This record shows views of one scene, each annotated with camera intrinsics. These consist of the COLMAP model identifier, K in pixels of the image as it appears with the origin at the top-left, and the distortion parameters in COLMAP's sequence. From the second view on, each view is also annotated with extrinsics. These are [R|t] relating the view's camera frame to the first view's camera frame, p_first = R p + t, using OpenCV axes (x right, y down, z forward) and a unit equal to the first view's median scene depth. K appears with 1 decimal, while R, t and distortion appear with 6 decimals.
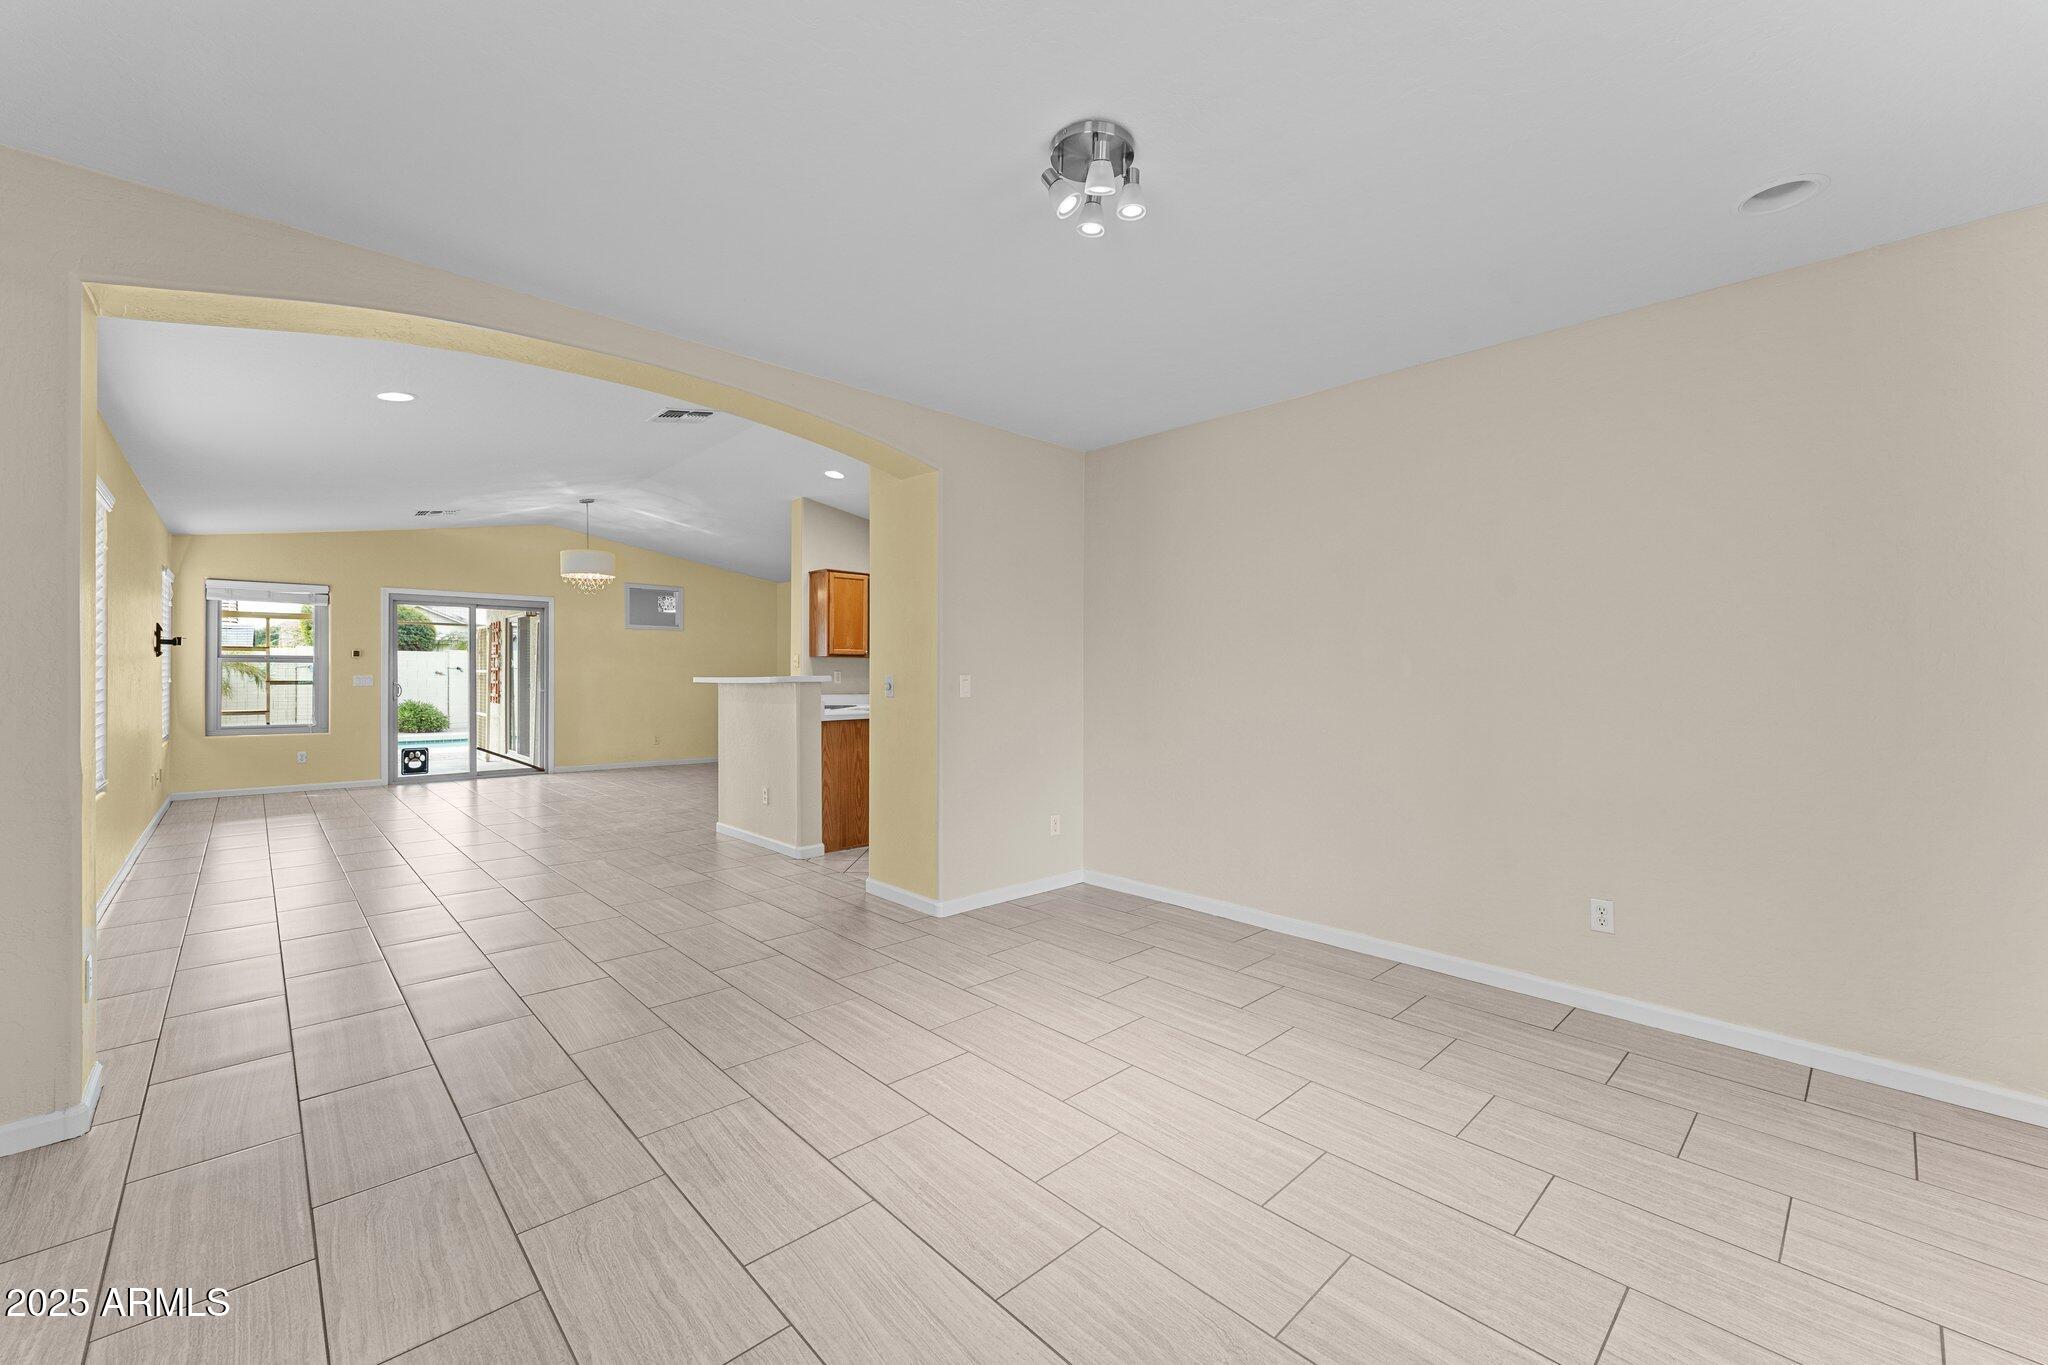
lens RADIAL K [[822.5, 0, 1020.0], [0, 822.5, 685.4], [0, 0, 1]] dist [0.004379, -0.000381]
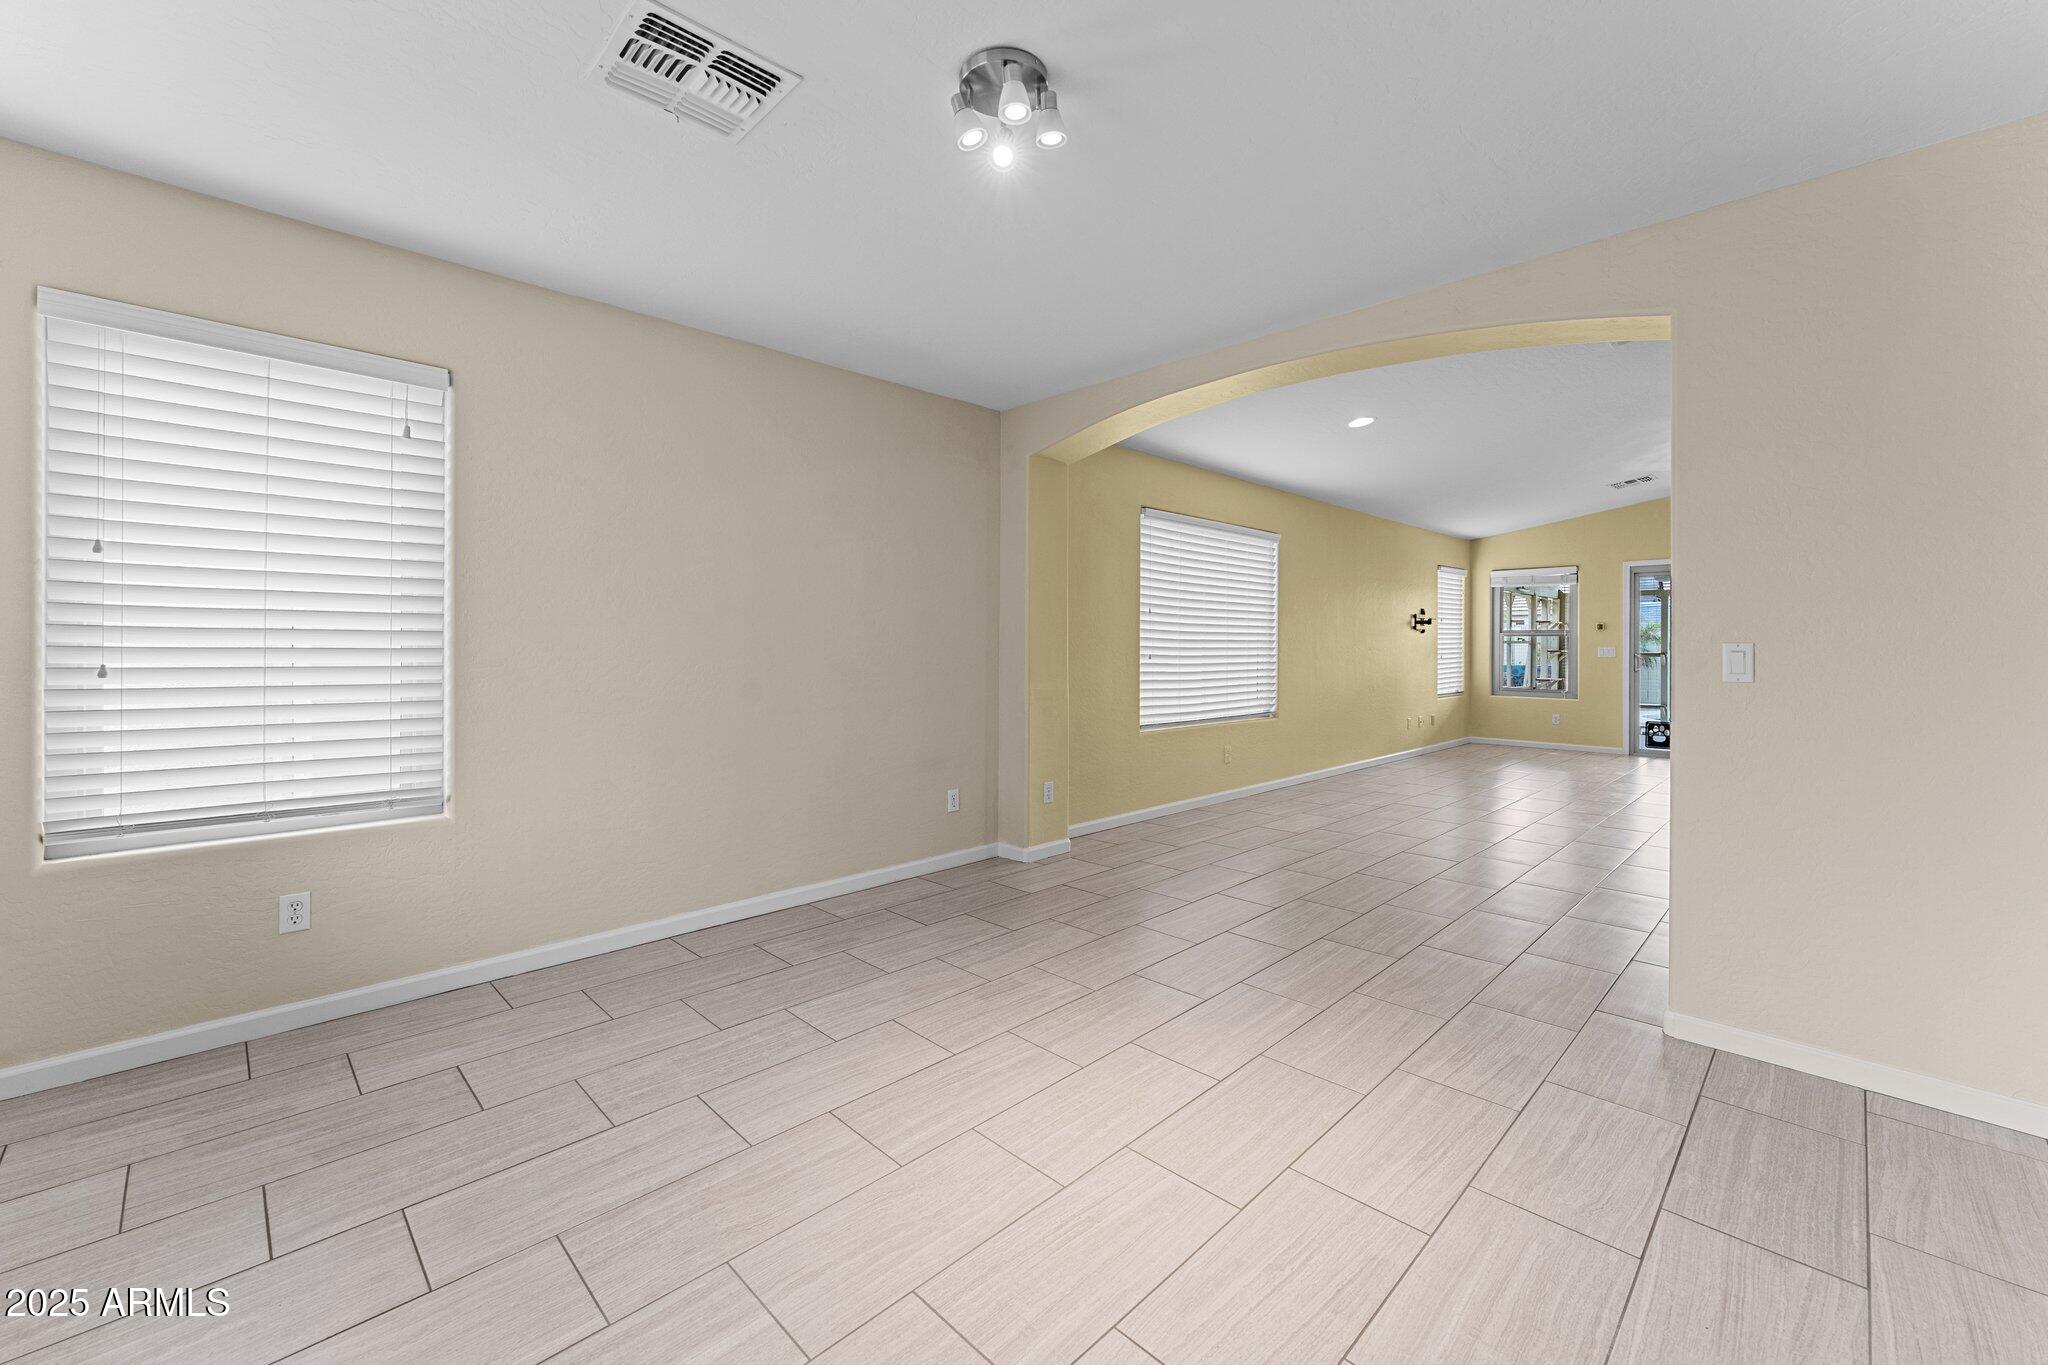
lens RADIAL K [[822.5, 0, 1023.1], [0, 822.5, 652.0], [0, 0, 1]] dist [0.004379, -0.000381]
pose [[0.031072, 0.007534, -0.999489, 0.486103], [-0.016650, 0.999837, 0.007019, -0.001973], [0.999378, 0.016423, 0.031192, 0.472470]]
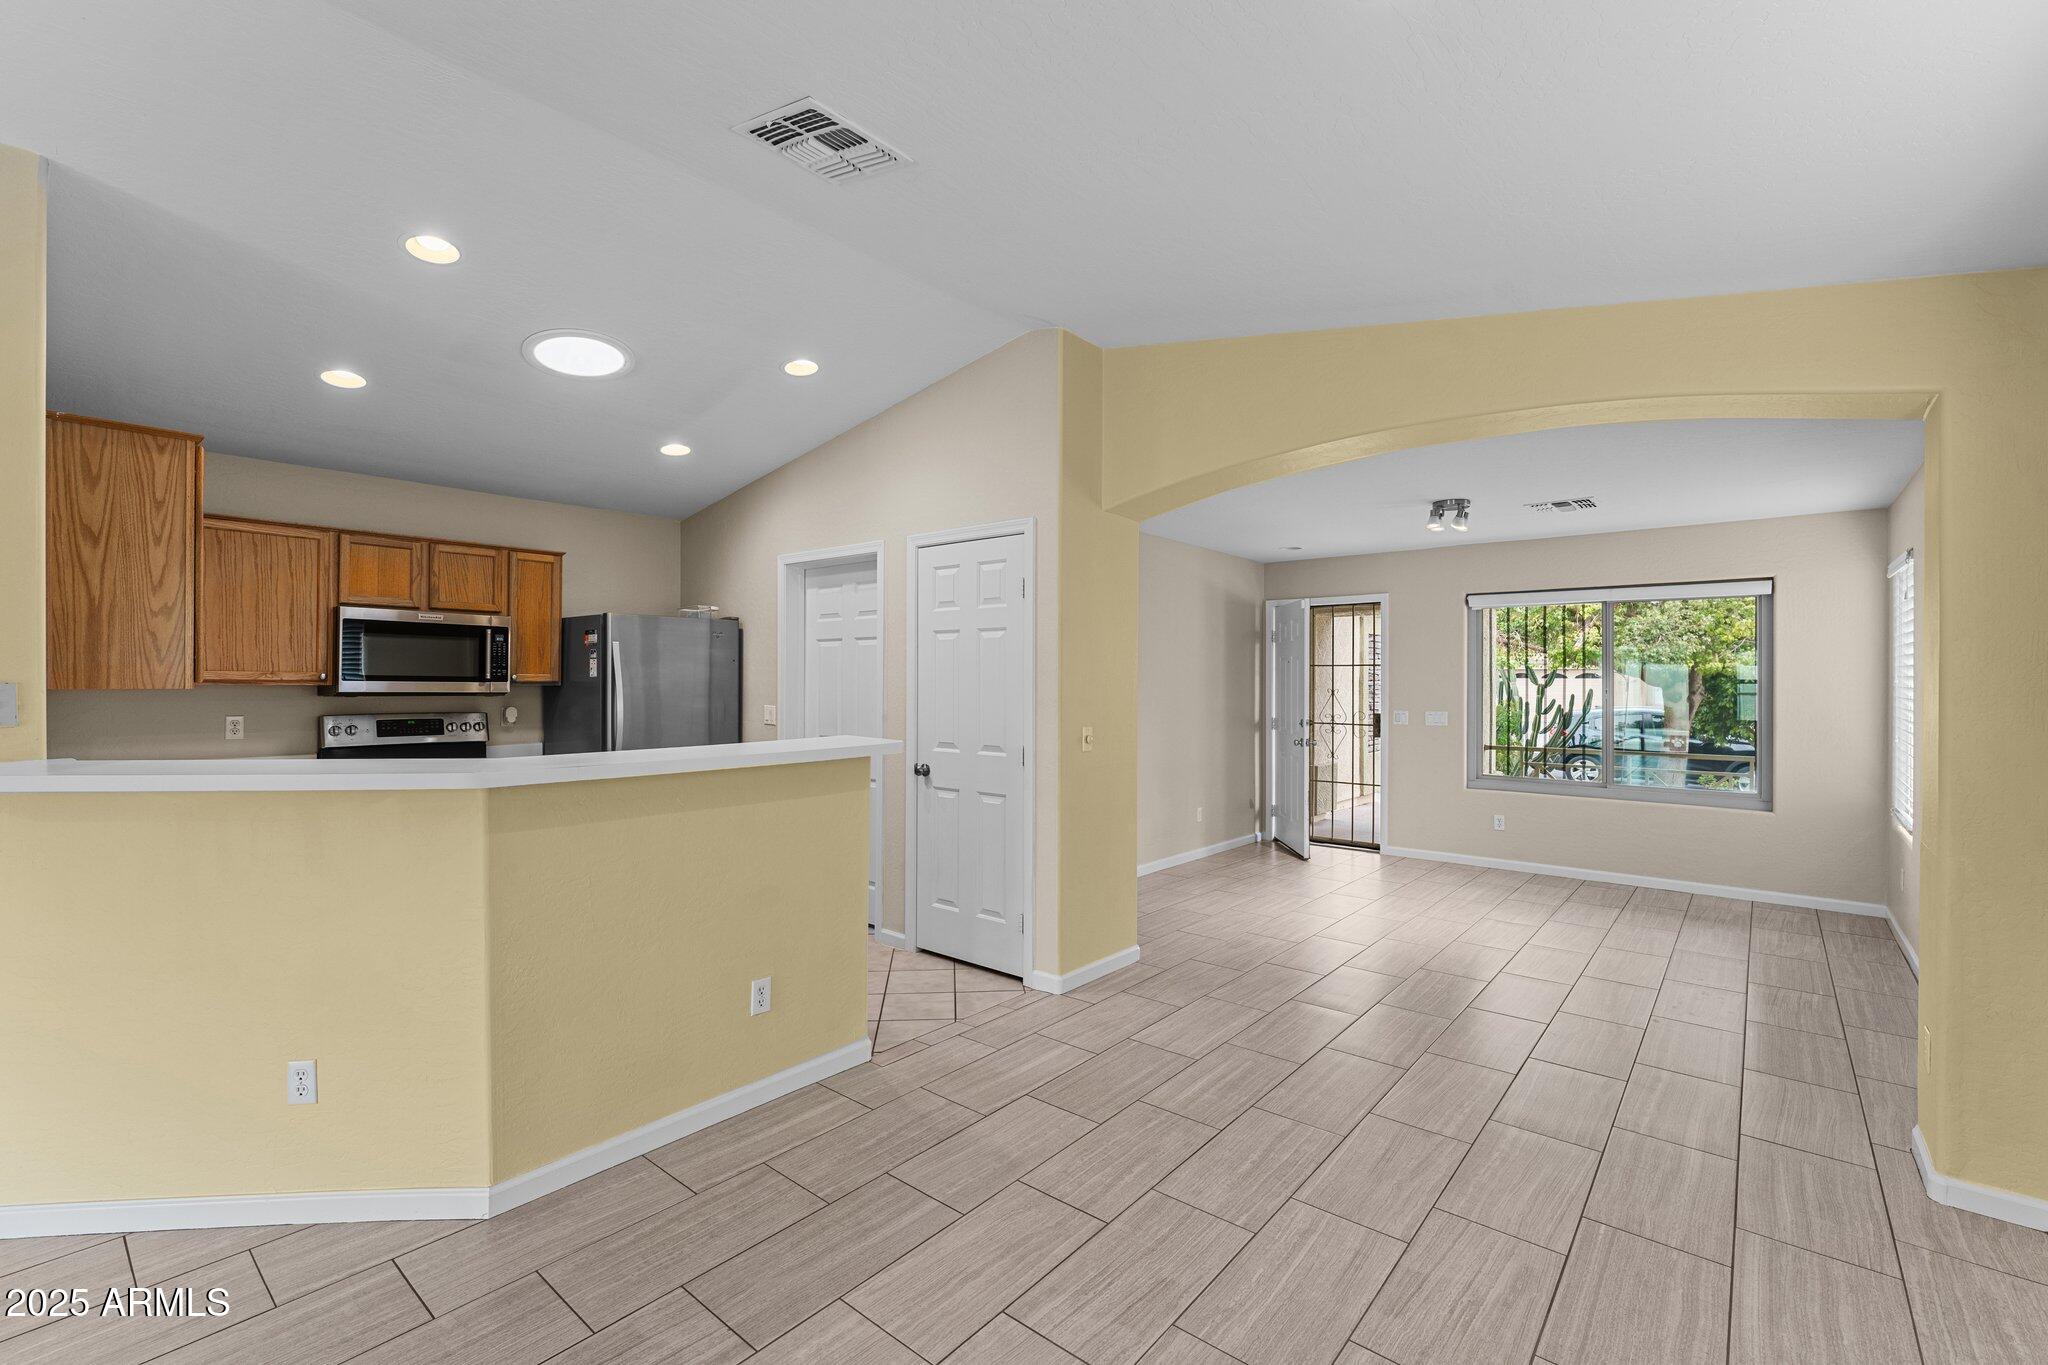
lens RADIAL K [[888.0, 0, 1025.4], [0, 888.0, 682.4], [0, 0, 1]] dist [-0.000353, -0.000016]
pose [[-0.118962, 0.000643, 0.992899, -1.116436], [0.010688, 0.999943, 0.000633, -0.057766], [-0.992841, 0.010687, -0.118962, 1.211724]]
